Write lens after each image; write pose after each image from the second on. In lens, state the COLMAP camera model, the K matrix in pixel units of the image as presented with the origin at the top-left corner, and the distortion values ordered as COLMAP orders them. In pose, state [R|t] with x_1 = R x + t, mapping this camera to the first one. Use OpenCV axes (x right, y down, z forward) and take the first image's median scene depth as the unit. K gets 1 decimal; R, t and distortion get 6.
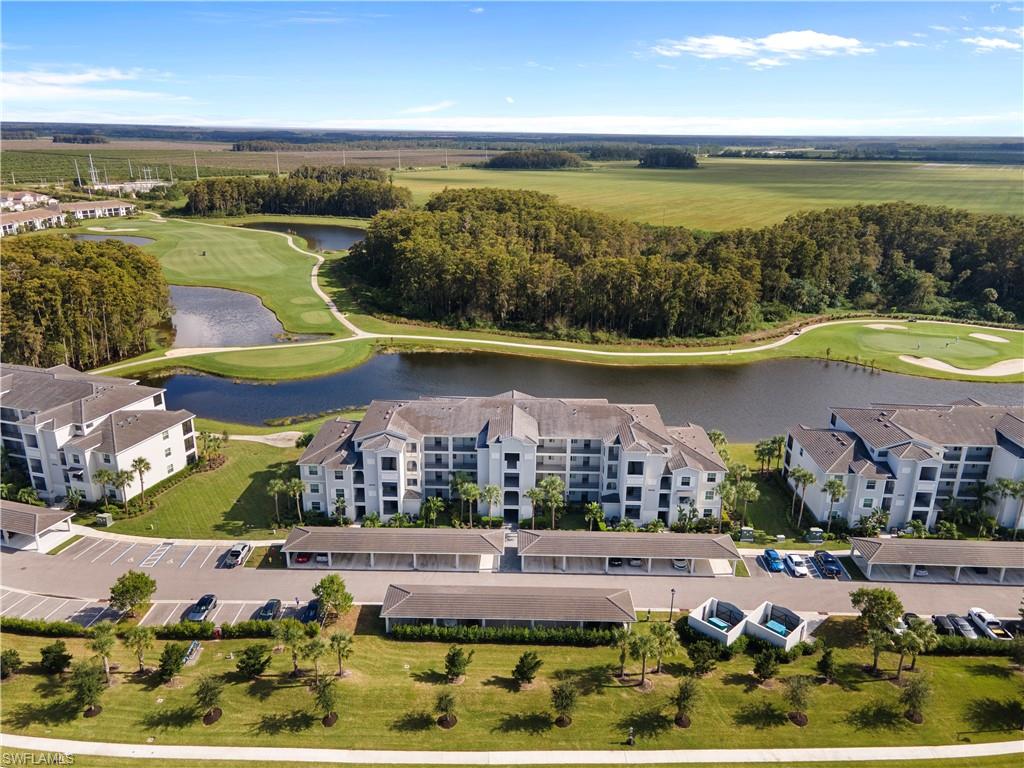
lens RADIAL K [[746.9, 0, 510.0], [0, 746.9, 382.6], [0, 0, 1]] dist [0.022539, 0.039544]
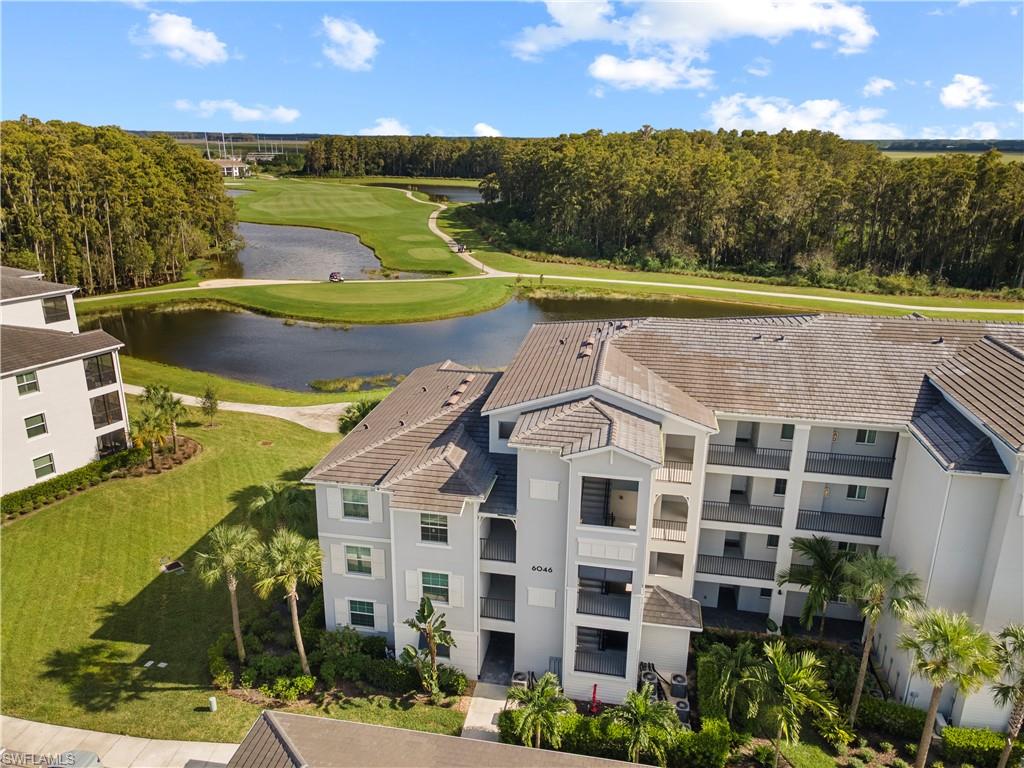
lens RADIAL K [[746.9, 0, 510.0], [0, 746.9, 382.6], [0, 0, 1]] dist [0.022539, 0.039544]
pose [[0.986644, 0.048524, -0.155499, -0.093714], [-0.050089, 0.998726, -0.006160, 0.040075], [0.155002, 0.013867, 0.987817, 0.427856]]
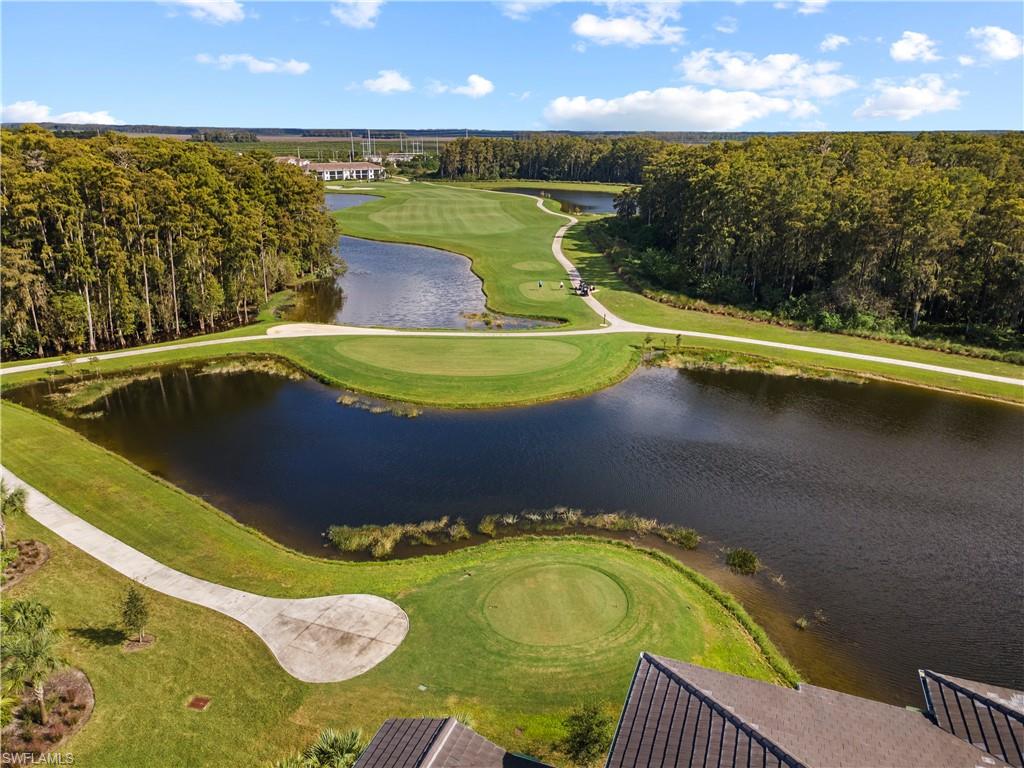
lens RADIAL K [[746.9, 0, 510.0], [0, 746.9, 382.6], [0, 0, 1]] dist [0.022539, 0.039544]
pose [[0.939622, 0.102579, -0.326479, -0.112906], [-0.103557, 0.994519, 0.014432, -0.028369], [0.326170, 0.020248, 0.945094, 0.572156]]
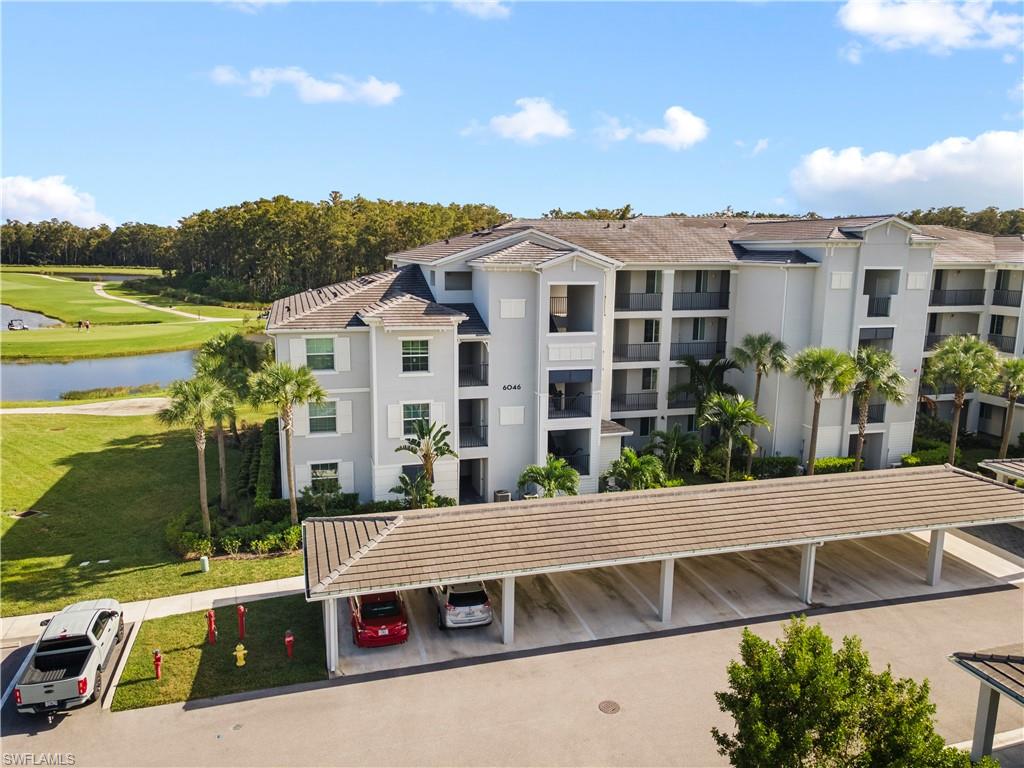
lens RADIAL K [[746.9, 0, 510.0], [0, 746.9, 382.6], [0, 0, 1]] dist [0.022539, 0.039544]
pose [[0.956771, -0.055567, 0.285486, -0.168333], [0.096198, 0.986793, -0.130328, 0.107239], [-0.274474, 0.152157, 0.949480, 0.417726]]
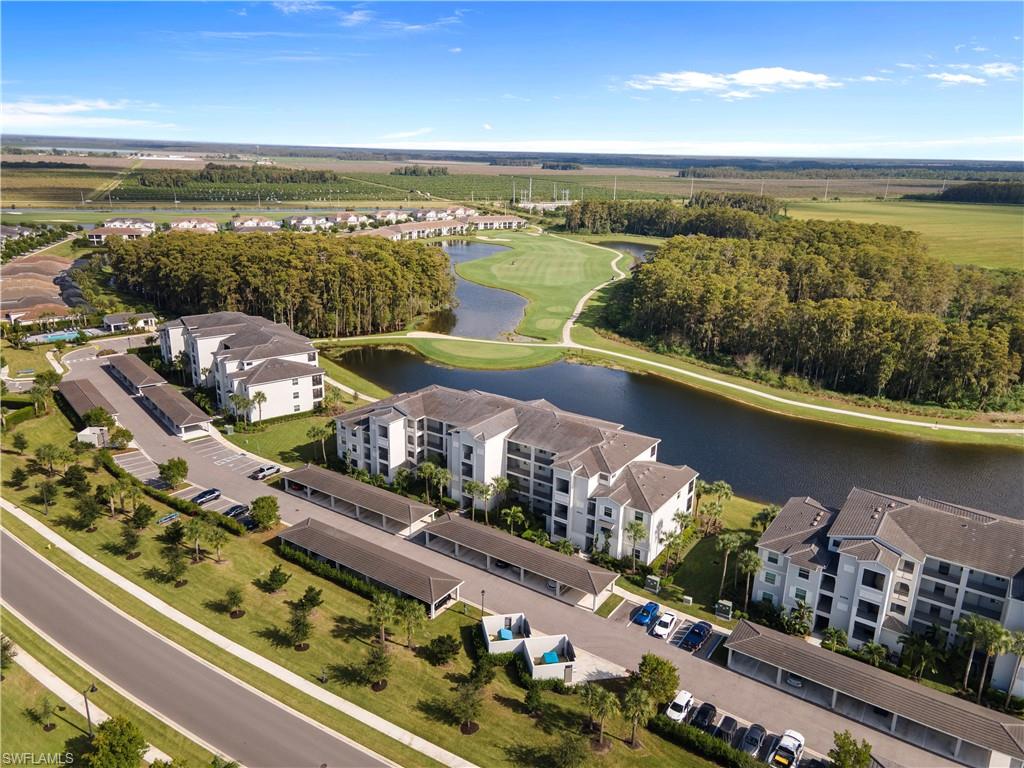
lens RADIAL K [[746.9, 0, 510.0], [0, 746.9, 382.6], [0, 0, 1]] dist [0.022539, 0.039544]
pose [[0.832262, 0.170759, -0.527429, 0.366521], [-0.188442, 0.981870, 0.020533, -0.017832], [0.521372, 0.082301, 0.849351, 0.055042]]
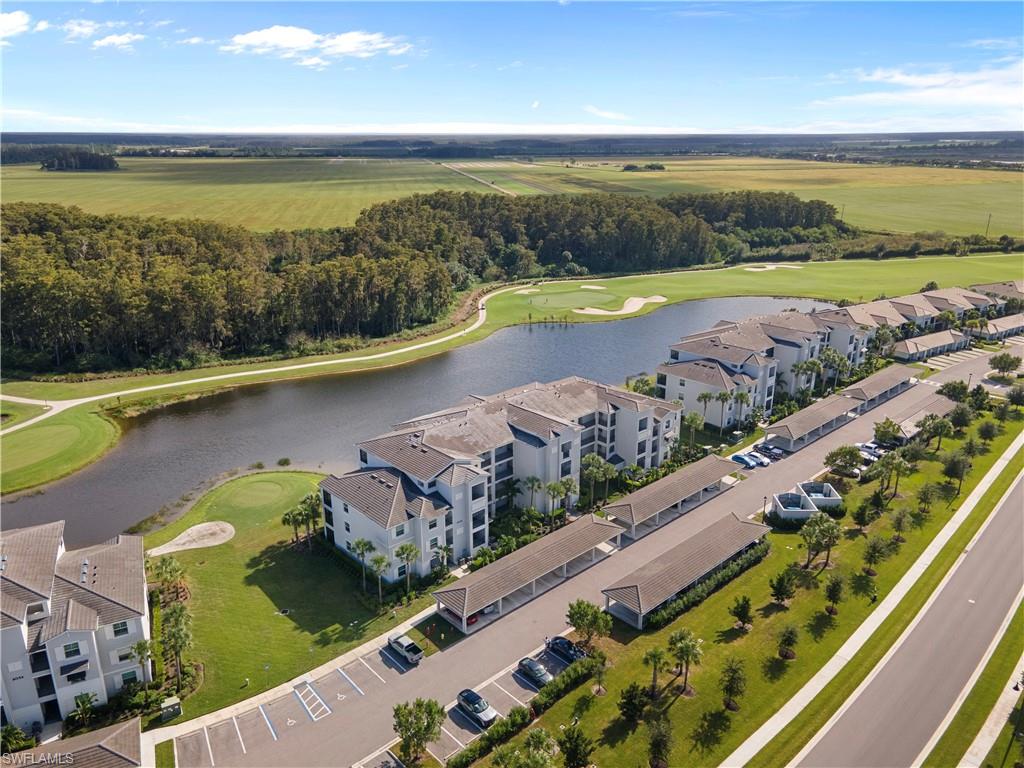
lens RADIAL K [[746.9, 0, 510.0], [0, 746.9, 382.6], [0, 0, 1]] dist [0.022539, 0.039544]
pose [[0.725070, -0.232250, 0.648331, -0.418214], [0.230541, 0.968958, 0.089278, -0.057333], [-0.648941, 0.084734, 0.756106, 0.155163]]
